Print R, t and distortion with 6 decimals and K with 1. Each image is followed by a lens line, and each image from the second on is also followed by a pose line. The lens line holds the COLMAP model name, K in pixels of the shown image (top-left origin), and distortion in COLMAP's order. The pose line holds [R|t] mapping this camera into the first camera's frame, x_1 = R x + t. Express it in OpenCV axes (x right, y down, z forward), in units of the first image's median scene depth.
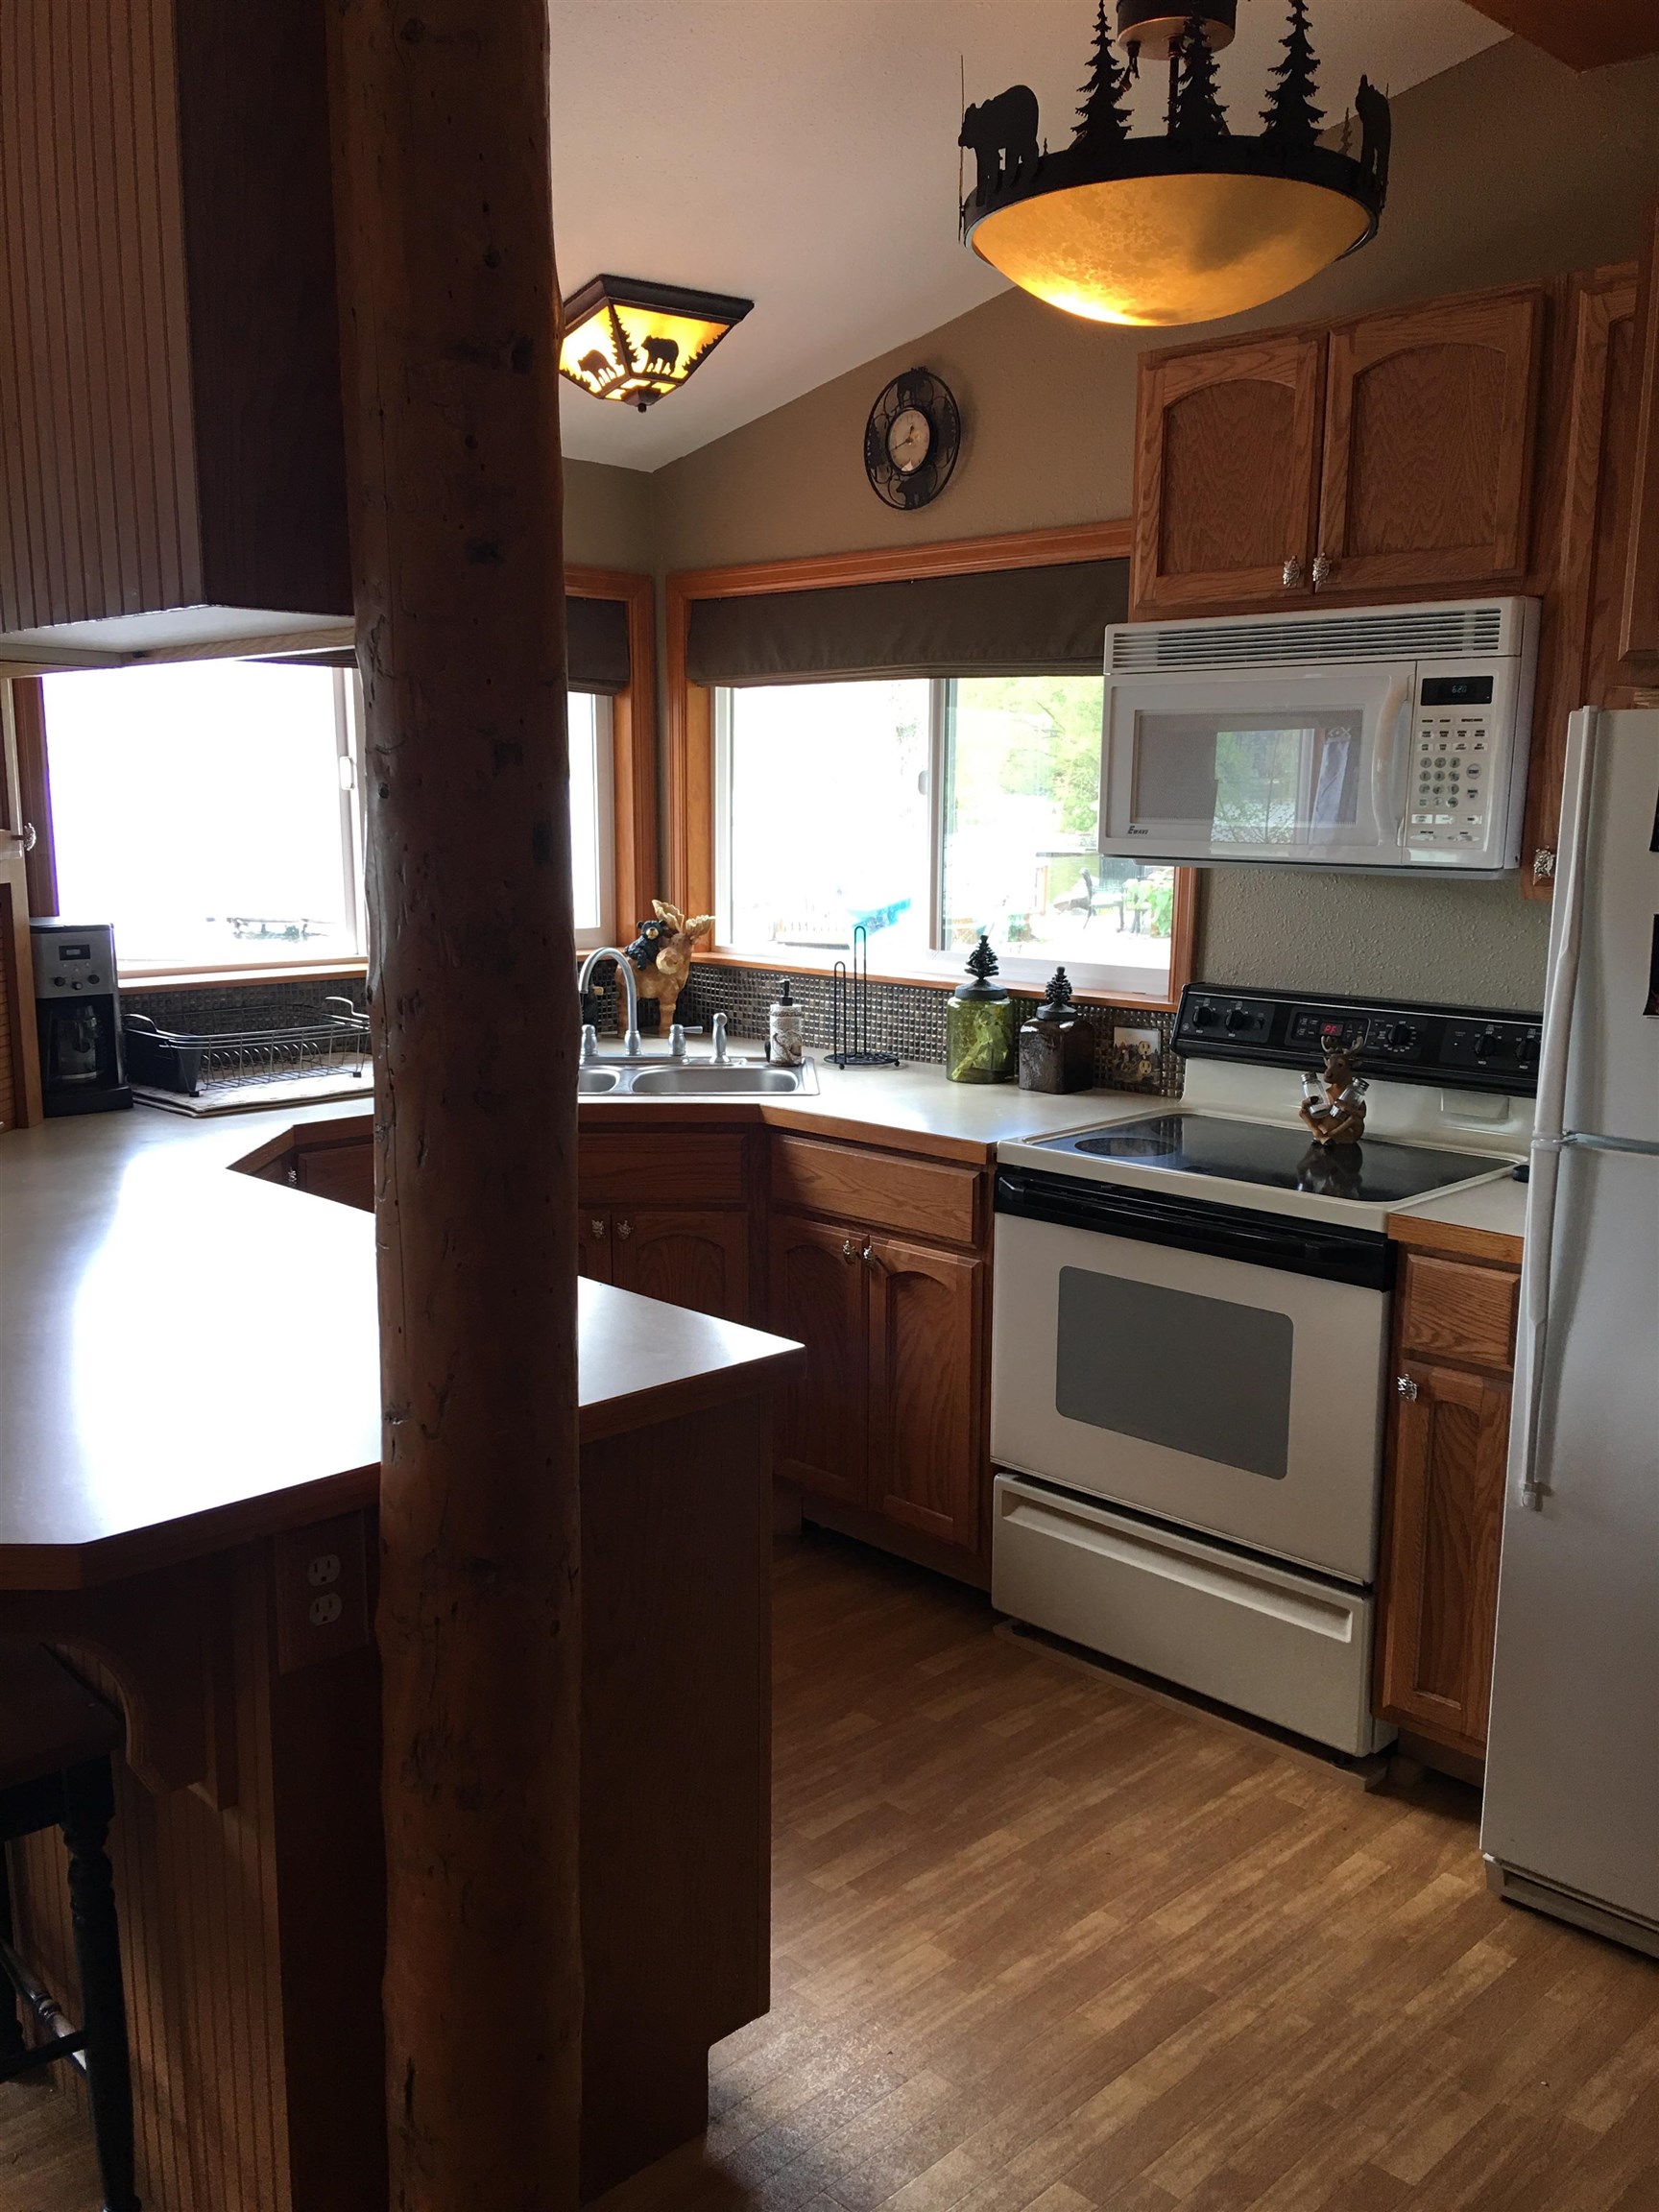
lens RADIAL K [[1858.8, 0, 803.1], [0, 1858.8, 1141.2], [0, 0, 1]] dist [0.086078, -0.115409]
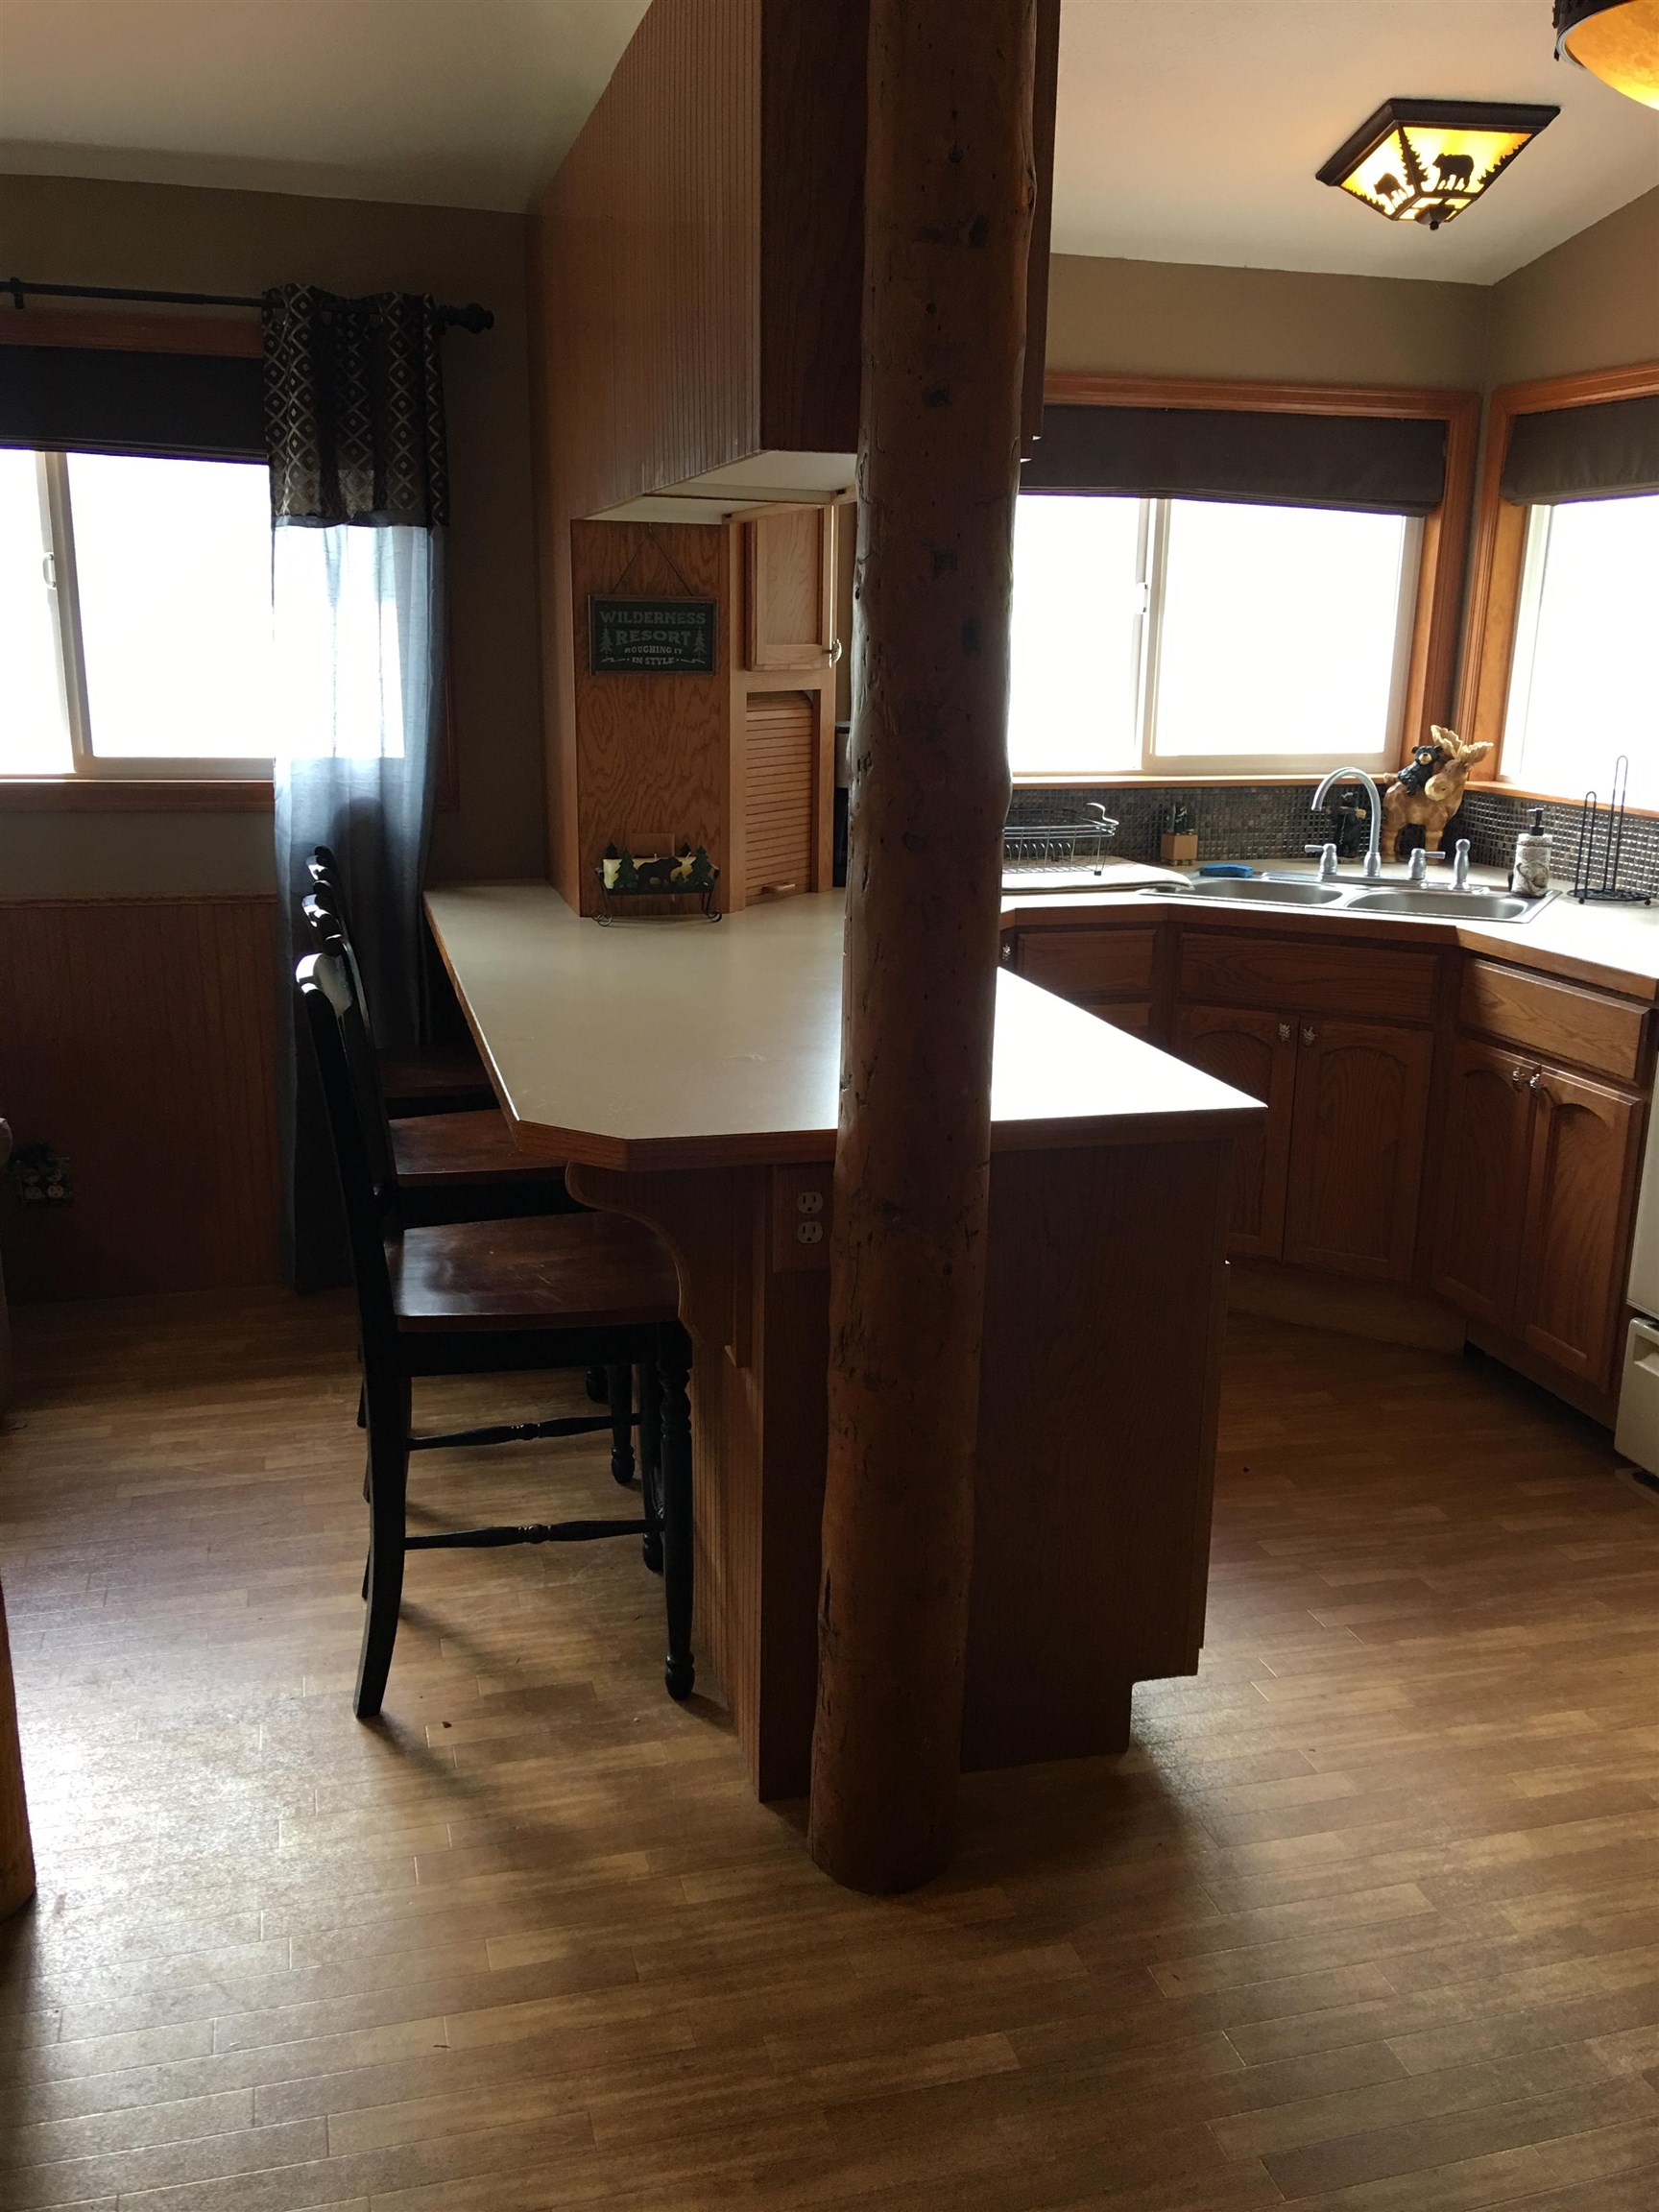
lens RADIAL K [[1858.8, 0, 816.5], [0, 1858.8, 1124.2], [0, 0, 1]] dist [0.086078, -0.115409]
pose [[0.875023, 0.134692, -0.464966, 0.163723], [-0.099348, 0.990032, 0.099830, 0.019576], [0.473777, -0.041160, 0.879682, -0.070868]]
